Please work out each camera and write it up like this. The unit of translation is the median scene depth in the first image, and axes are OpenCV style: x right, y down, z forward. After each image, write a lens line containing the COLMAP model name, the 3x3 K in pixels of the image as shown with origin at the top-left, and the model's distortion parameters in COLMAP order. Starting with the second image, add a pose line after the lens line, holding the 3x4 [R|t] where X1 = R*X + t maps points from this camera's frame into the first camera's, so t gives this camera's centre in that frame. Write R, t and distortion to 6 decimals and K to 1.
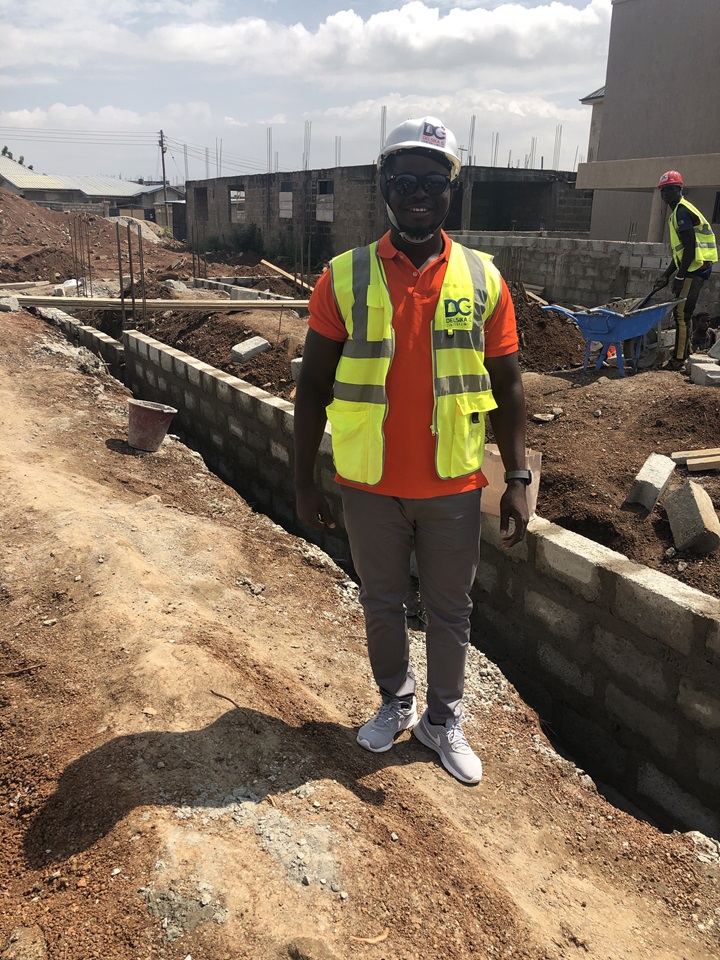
lens RADIAL K [[804.8, 0, 355.9], [0, 804.8, 473.8], [0, 0, 1]] dist [0.006496, -0.005828]
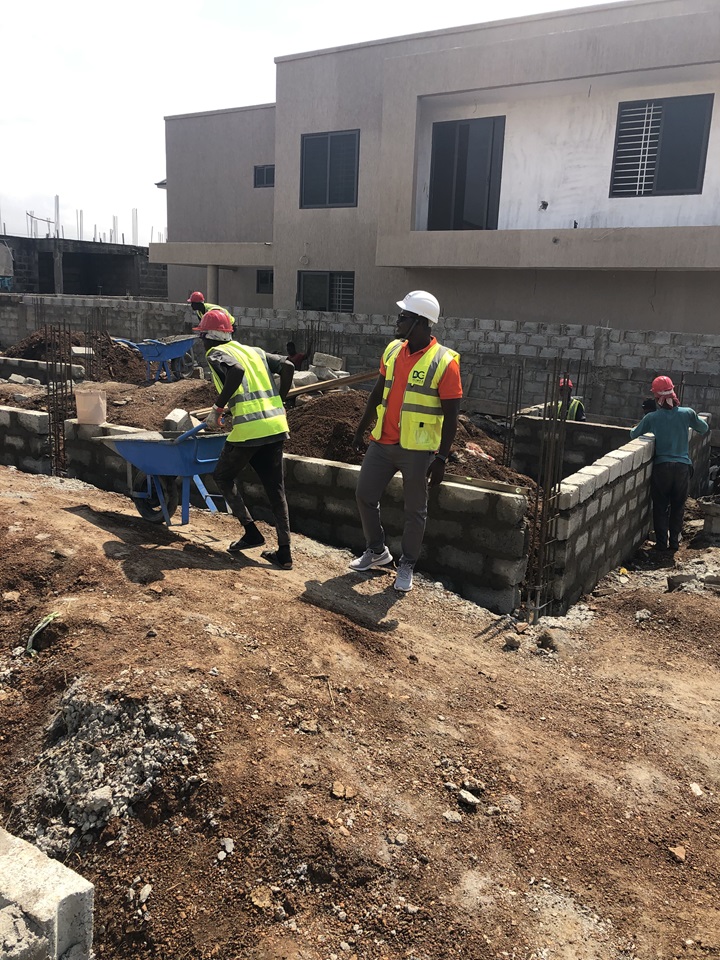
lens RADIAL K [[804.8, 0, 353.5], [0, 804.8, 486.0], [0, 0, 1]] dist [0.006496, -0.005828]
pose [[0.891709, -0.089381, 0.443696, -0.032681], [0.117821, 0.992350, -0.036881, 0.081448], [-0.437005, 0.085164, 0.895418, -0.252729]]
